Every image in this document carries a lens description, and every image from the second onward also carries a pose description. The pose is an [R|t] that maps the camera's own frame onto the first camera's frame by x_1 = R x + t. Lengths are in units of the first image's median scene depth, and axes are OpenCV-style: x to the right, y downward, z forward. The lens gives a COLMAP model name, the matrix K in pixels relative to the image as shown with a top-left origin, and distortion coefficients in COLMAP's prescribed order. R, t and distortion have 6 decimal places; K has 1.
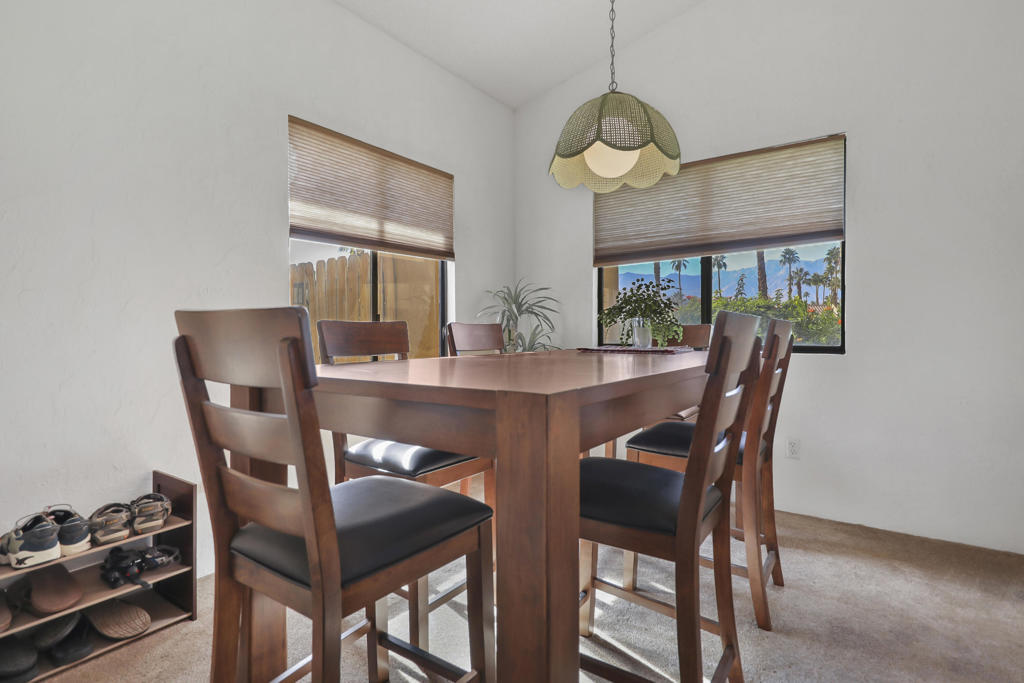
lens RADIAL K [[489.6, 0, 514.9], [0, 489.6, 335.8], [0, 0, 1]] dist [0.000938, 0.000198]
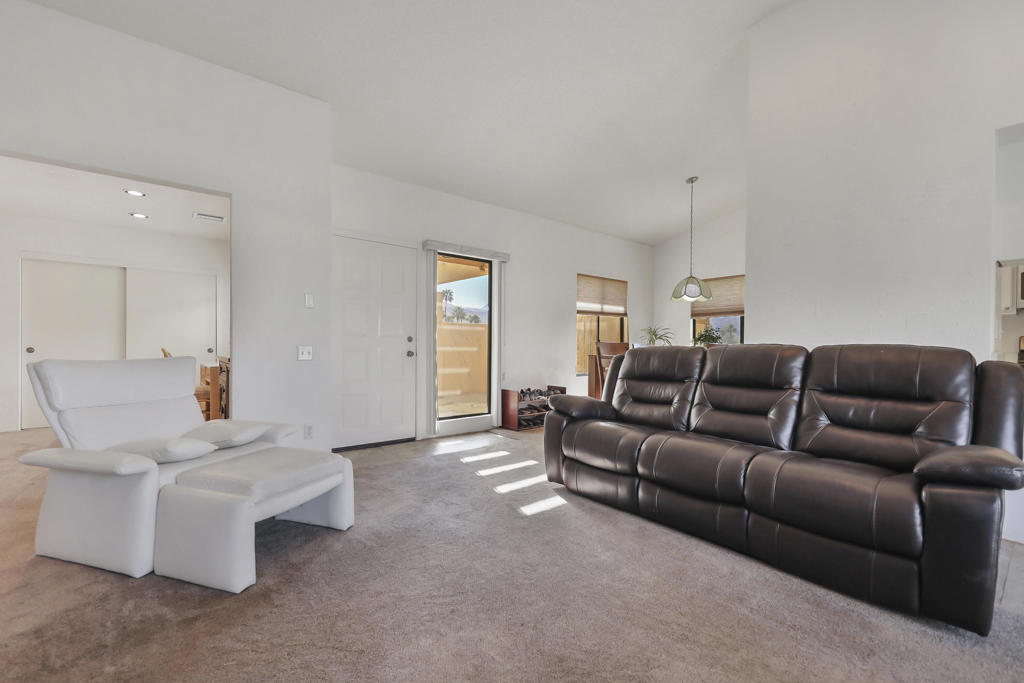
lens RADIAL K [[436.7, 0, 507.5], [0, 436.7, 345.8], [0, 0, 1]] dist [-0.009649, -0.000801]
pose [[0.960859, 0.007698, -0.276932, -0.103872], [-0.010648, 0.999901, -0.009152, 0.011913], [0.276835, 0.011742, 0.960846, -1.292911]]
